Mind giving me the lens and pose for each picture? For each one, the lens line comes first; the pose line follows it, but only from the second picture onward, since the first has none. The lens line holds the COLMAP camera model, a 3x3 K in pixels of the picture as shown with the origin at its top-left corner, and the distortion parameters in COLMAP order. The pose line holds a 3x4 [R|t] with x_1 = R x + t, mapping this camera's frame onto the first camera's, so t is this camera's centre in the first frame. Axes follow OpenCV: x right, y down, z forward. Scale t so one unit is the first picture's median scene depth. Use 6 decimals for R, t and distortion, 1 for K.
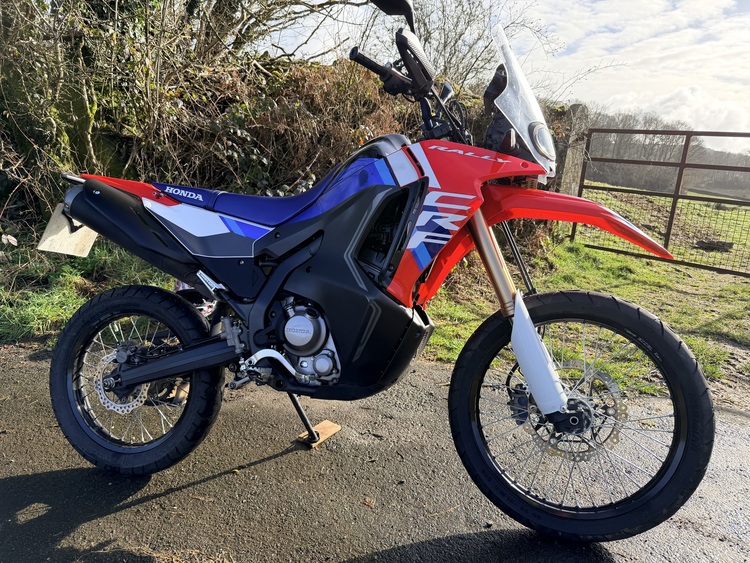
lens RADIAL K [[527.4, 0, 375.3], [0, 527.4, 279.1], [0, 0, 1]] dist [0.000934, -0.003085]
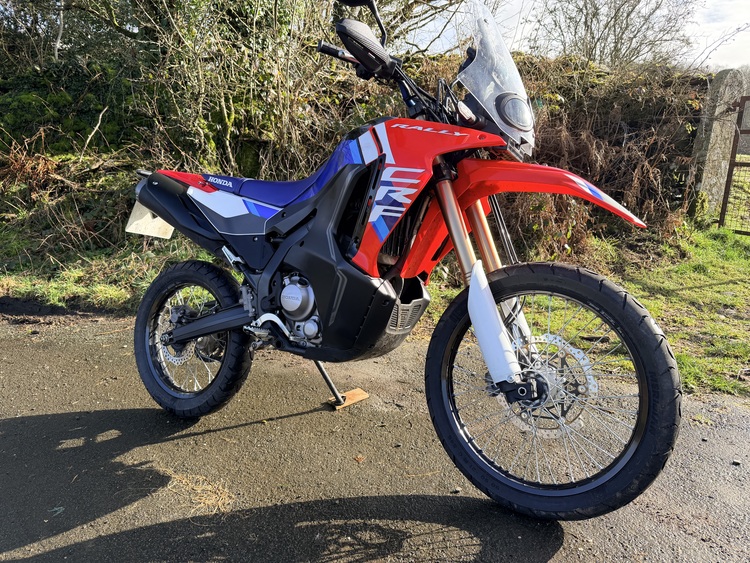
lens RADIAL K [[520.8, 0, 375.0], [0, 520.8, 281.5], [0, 0, 1]] dist [0.035684, -0.047812]
pose [[0.953901, 0.015258, -0.299732, 0.341050], [-0.010862, 0.999808, 0.016328, 0.040442], [0.299924, -0.012320, 0.953884, -0.014700]]
